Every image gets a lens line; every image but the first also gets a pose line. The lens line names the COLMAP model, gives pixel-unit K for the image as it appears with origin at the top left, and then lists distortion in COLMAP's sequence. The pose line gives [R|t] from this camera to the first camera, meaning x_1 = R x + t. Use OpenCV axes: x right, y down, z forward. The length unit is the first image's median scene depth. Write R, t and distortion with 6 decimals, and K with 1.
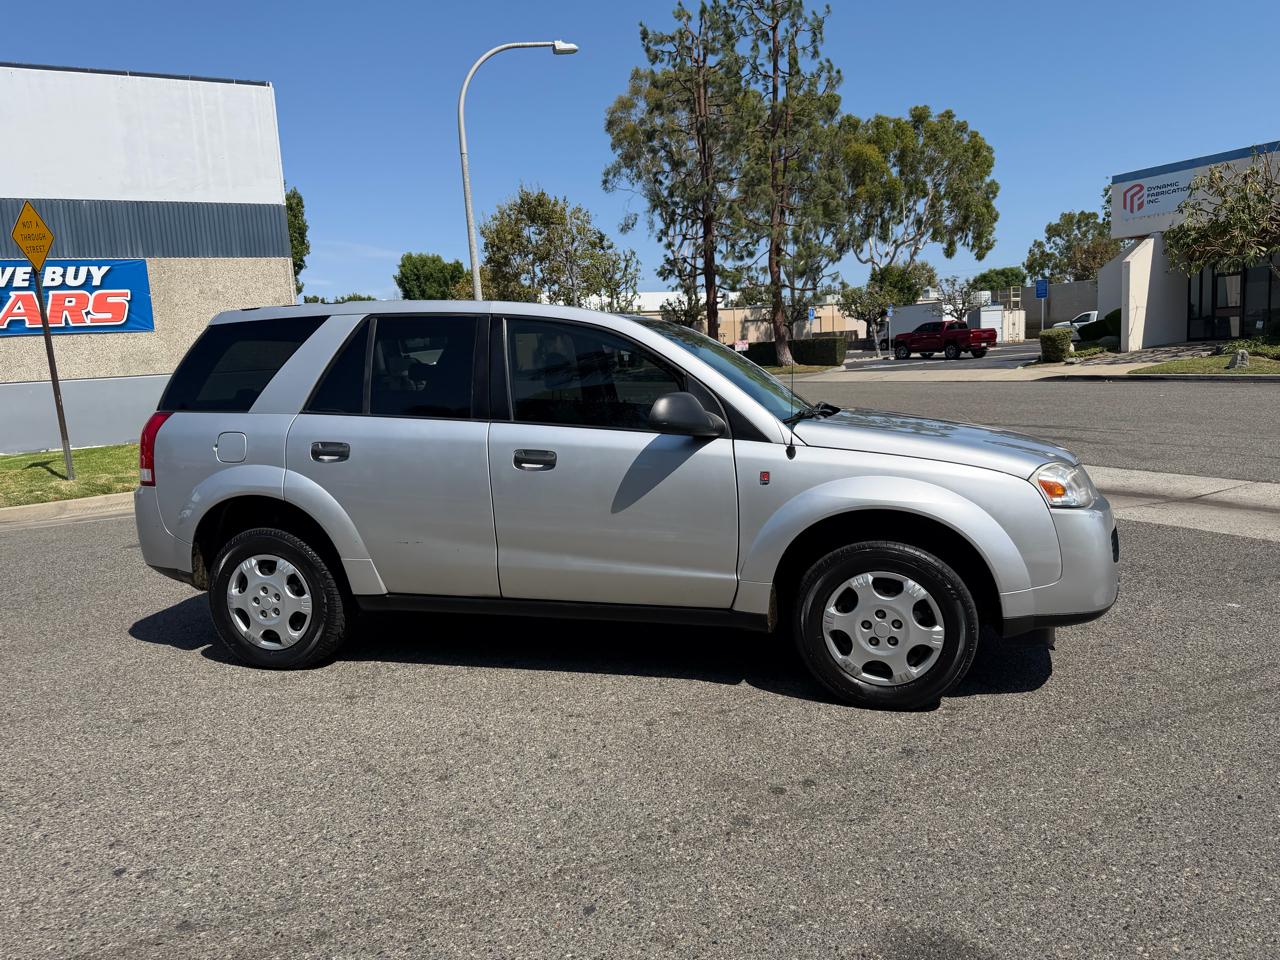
lens RADIAL K [[893.2, 0, 643.9], [0, 893.2, 479.6], [0, 0, 1]] dist [0.077484, -0.115334]
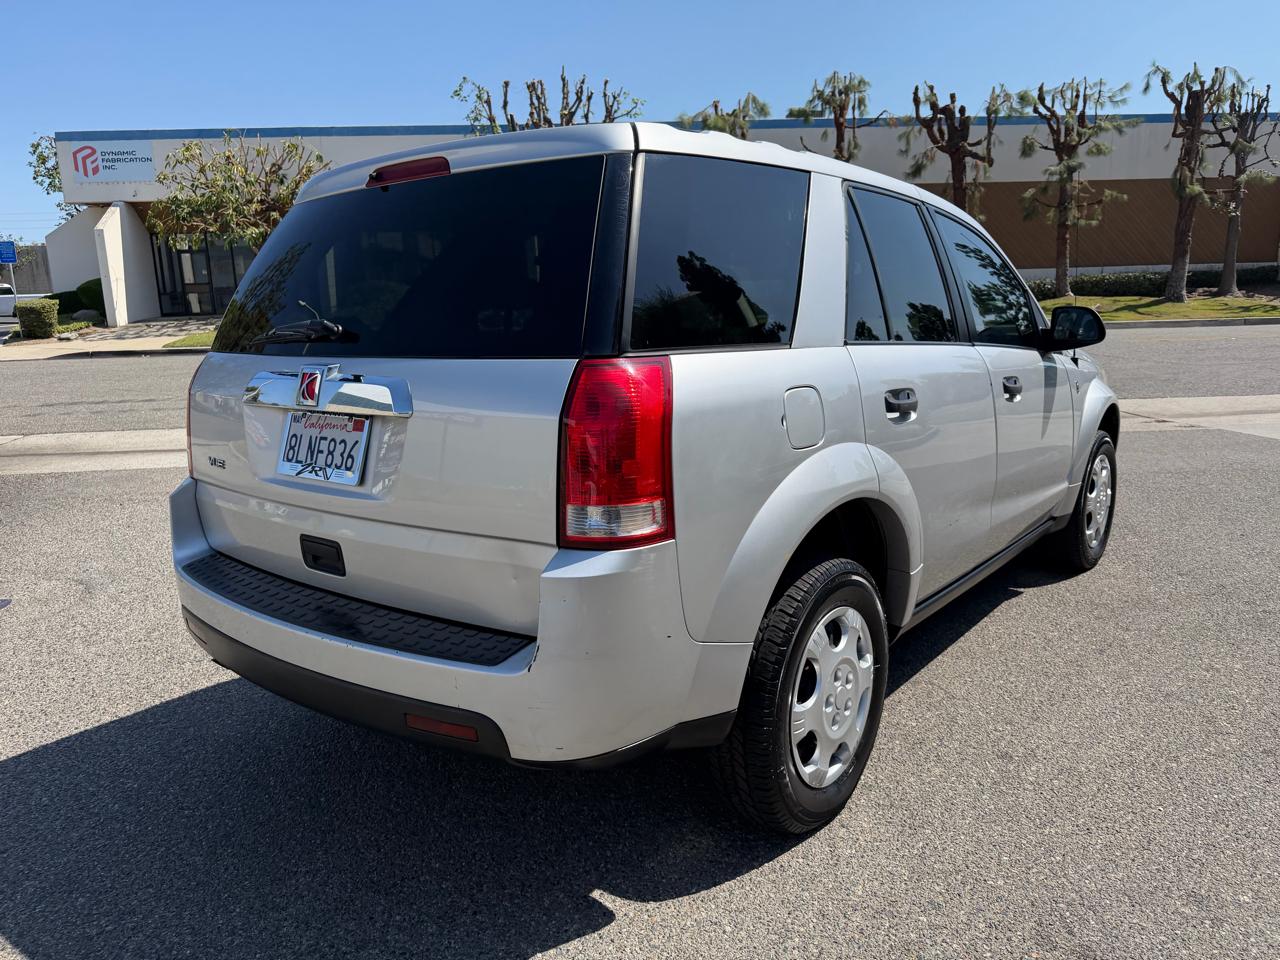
lens RADIAL K [[910.6, 0, 640.1], [0, 910.6, 487.3], [0, 0, 1]] dist [0.021635, -0.027588]
pose [[0.403563, -0.155552, 0.901632, -0.254948], [0.133231, 0.984929, 0.110289, -0.017474], [-0.905200, 0.075617, 0.418206, 0.235692]]
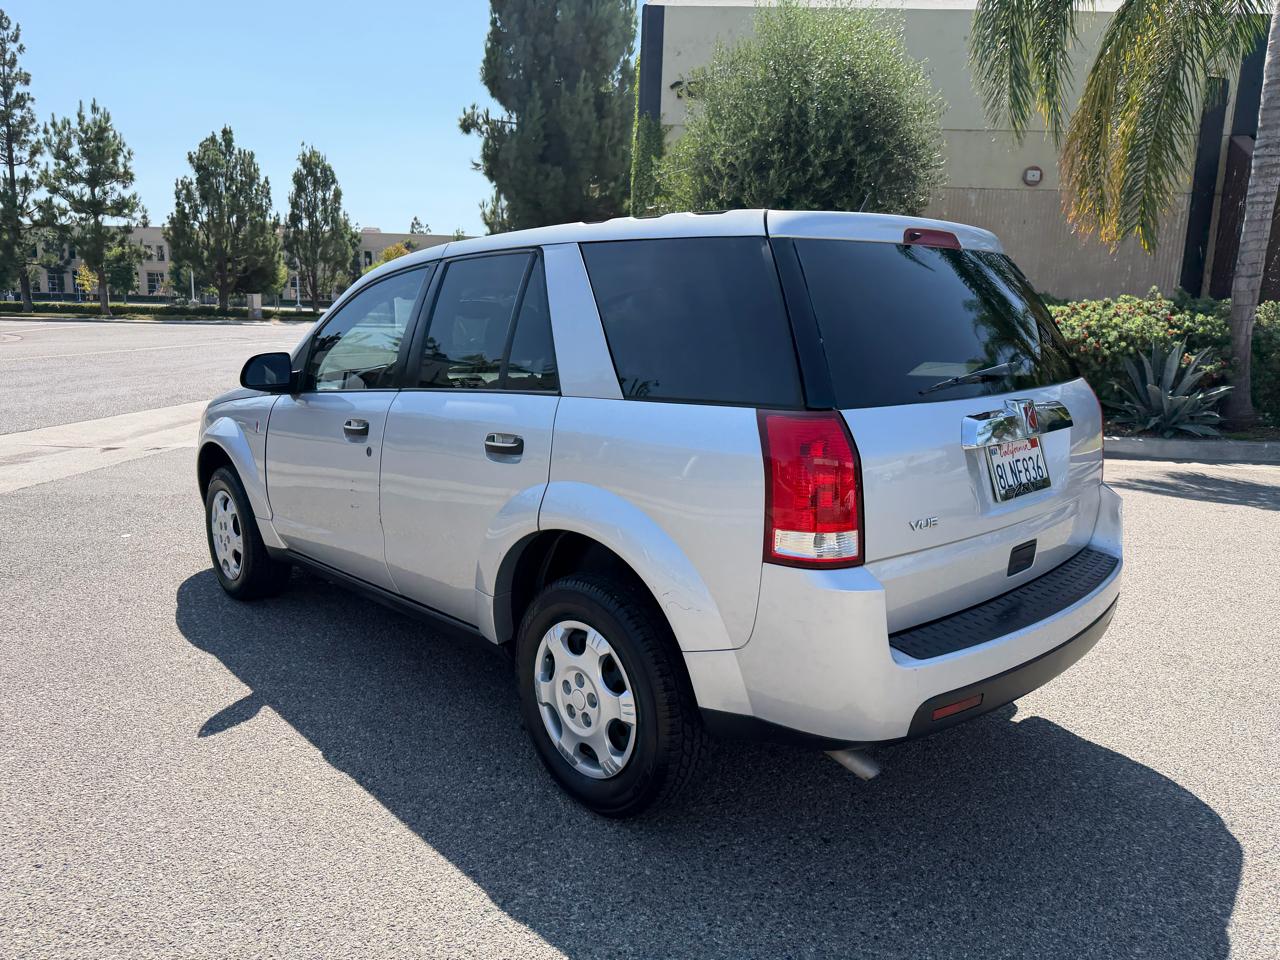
lens RADIAL K [[907.4, 0, 640.0], [0, 907.4, 480.0], [0, 0, 1]] dist [0.042470, -0.054369]
pose [[-0.850542, -0.064643, 0.521919, -0.178336], [0.096145, 0.956579, 0.275160, -0.063815], [-0.517044, 0.284215, -0.807395, 0.501284]]
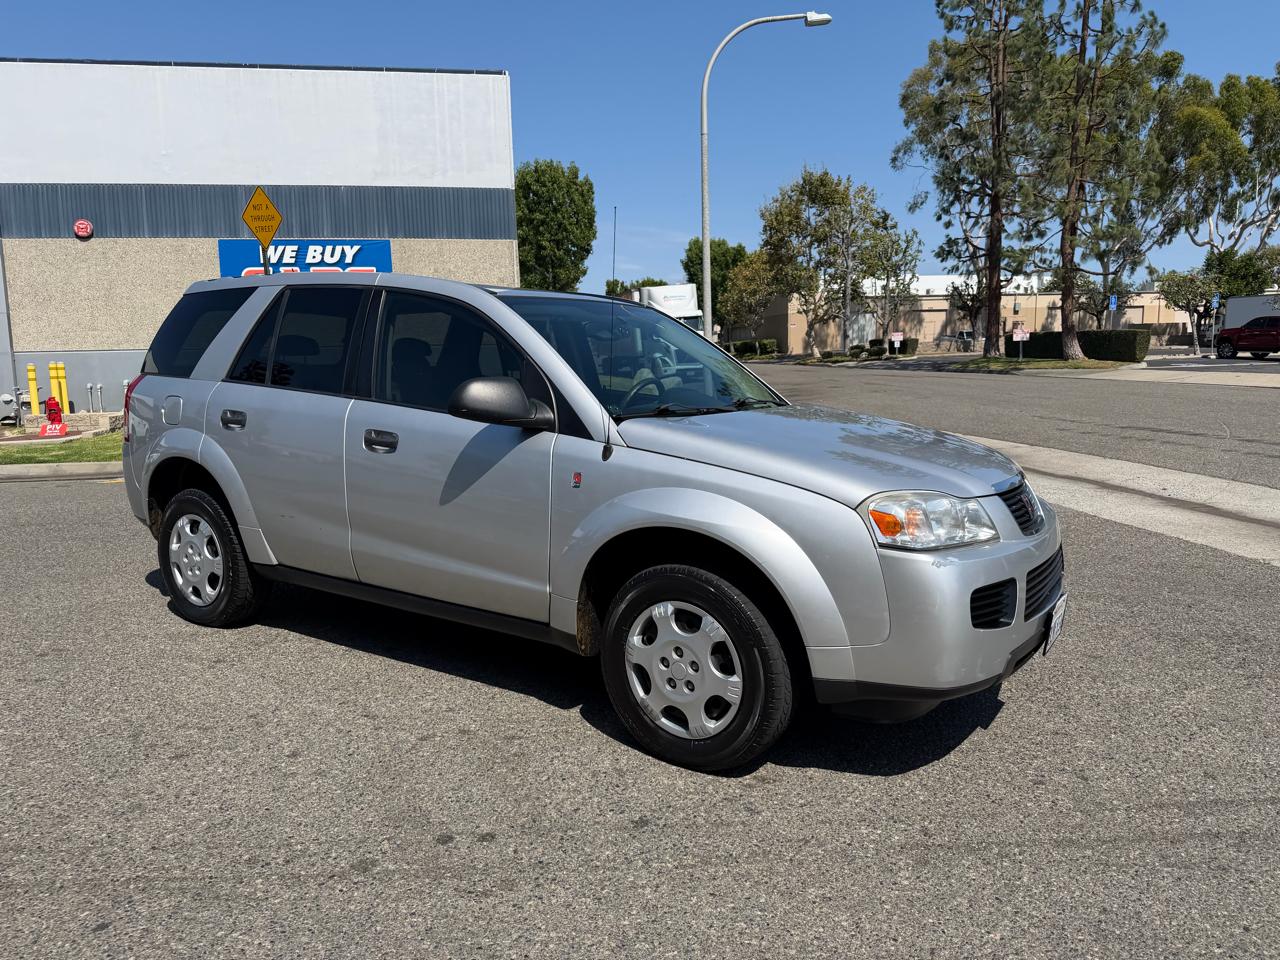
lens RADIAL K [[895.3, 0, 644.2], [0, 895.3, 483.8], [0, 0, 1]] dist [0.057307, -0.082607]
pose [[0.948873, 0.082747, -0.304620, 0.106669], [-0.076082, 0.996532, 0.033707, -0.007532], [0.306353, -0.008808, 0.951877, 0.043911]]
